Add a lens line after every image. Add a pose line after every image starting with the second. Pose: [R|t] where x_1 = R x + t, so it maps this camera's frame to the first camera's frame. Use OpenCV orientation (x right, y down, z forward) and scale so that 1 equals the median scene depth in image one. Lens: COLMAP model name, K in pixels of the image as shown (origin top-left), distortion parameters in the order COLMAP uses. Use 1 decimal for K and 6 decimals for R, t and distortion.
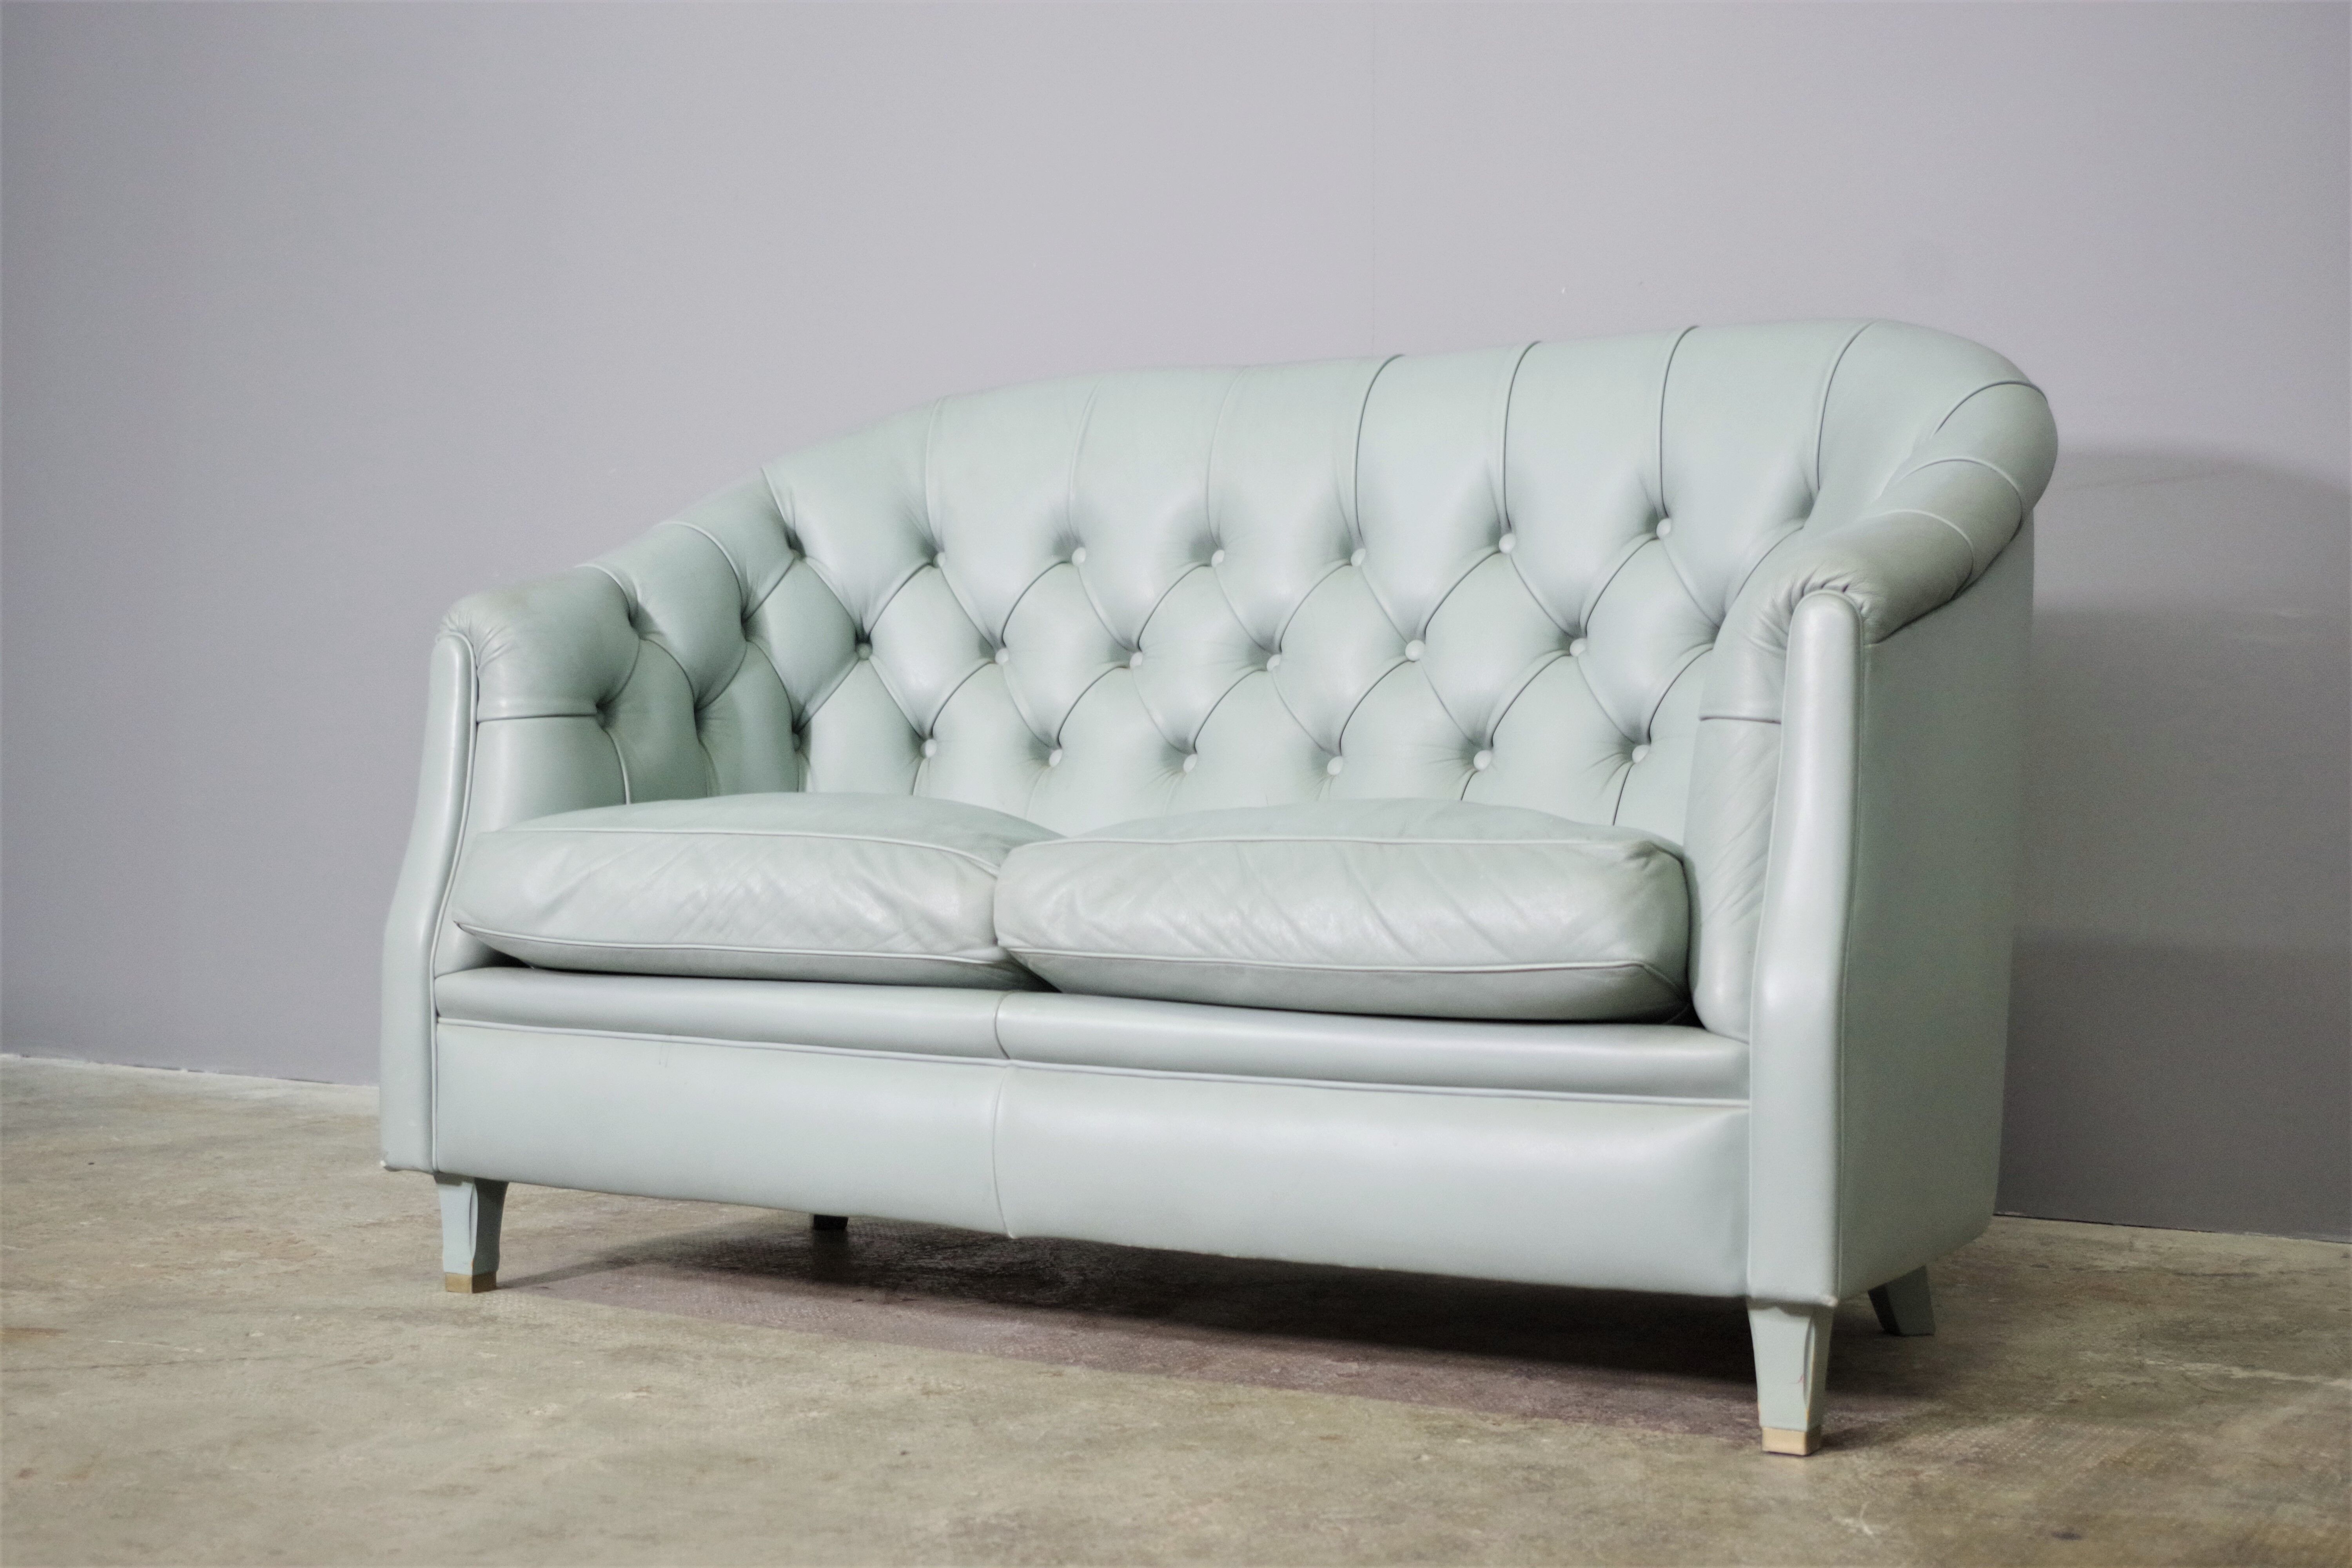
lens RADIAL K [[3085.4, 0, 1174.8], [0, 3085.4, 792.1], [0, 0, 1]] dist [-0.041894, 0.000000]
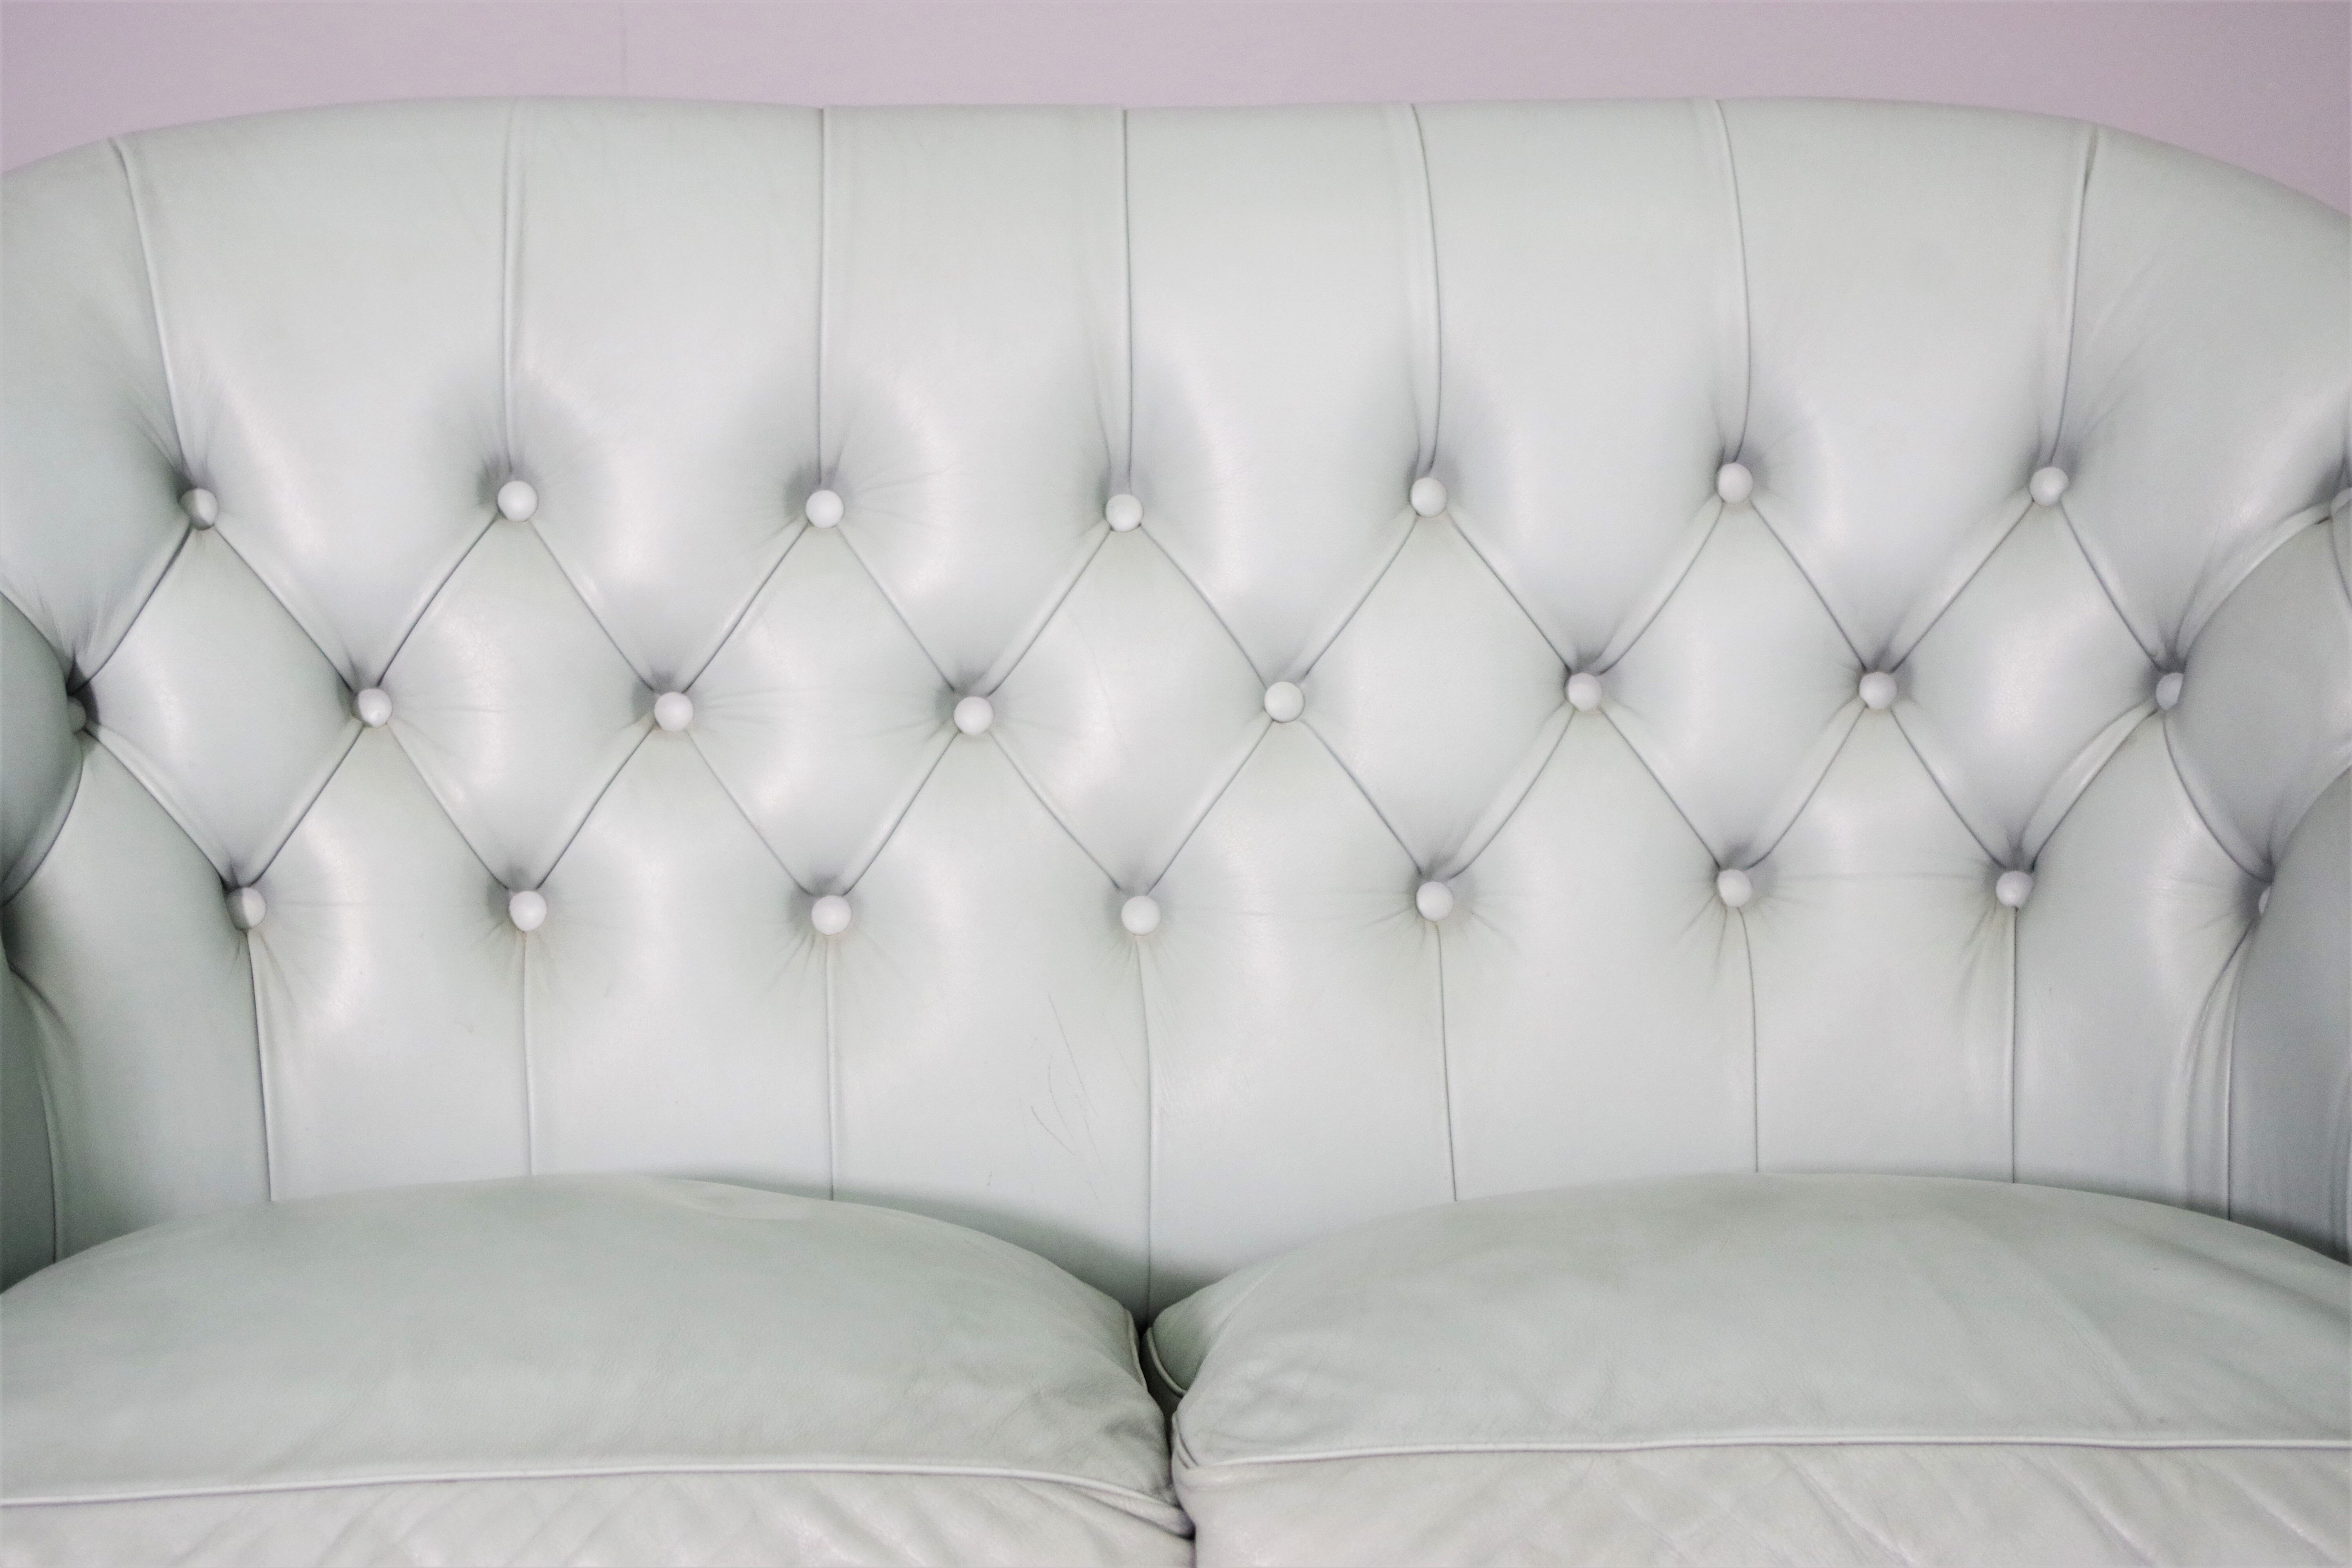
lens RADIAL K [[3728.0, 0, 1194.3], [0, 3728.0, 761.4], [0, 0, 1]] dist [0.041501, 0.000000]
pose [[0.834102, -0.124697, 0.537331, -0.309877], [0.005232, 0.975858, 0.218344, -0.189982], [-0.551586, -0.179310, 0.814617, 0.487566]]
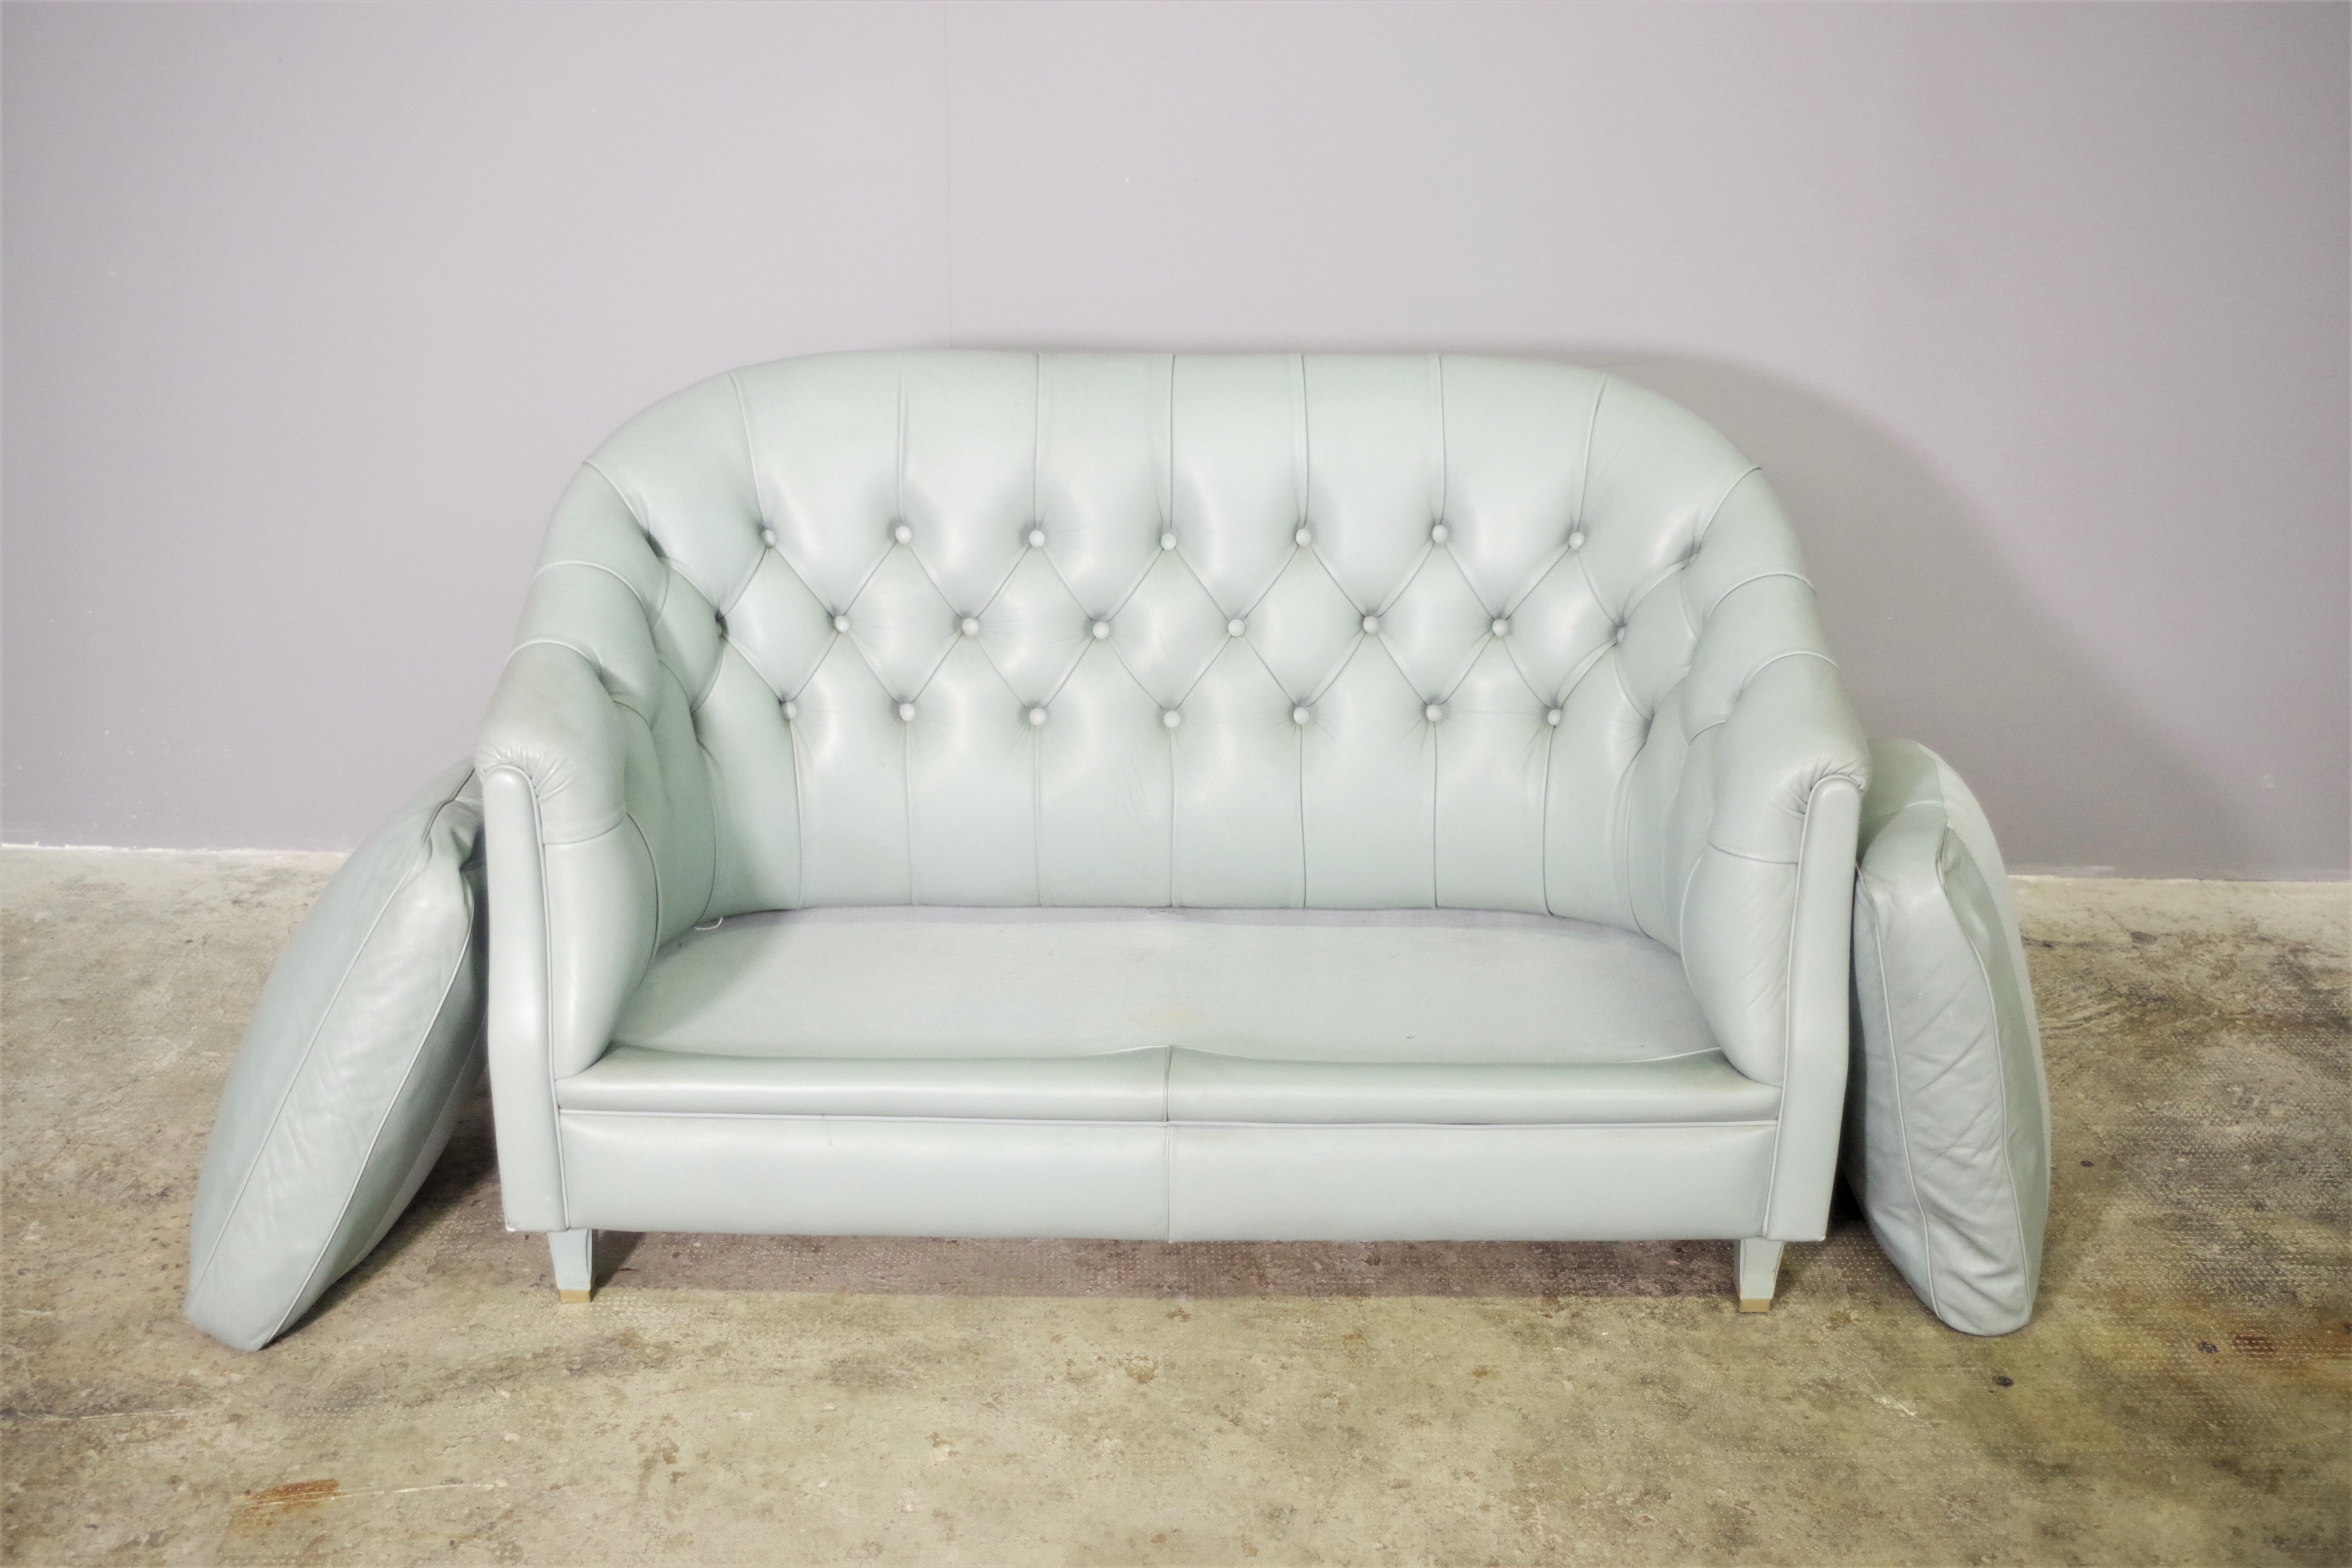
lens RADIAL K [[2329.5, 0, 1166.7], [0, 2329.5, 781.3], [0, 0, 1]] dist [-0.112890, 0.000000]
pose [[0.857717, -0.180097, 0.481546, -0.434966], [-0.003542, 0.934545, 0.355827, -0.340835], [-0.514110, -0.306905, 0.800937, 0.248641]]
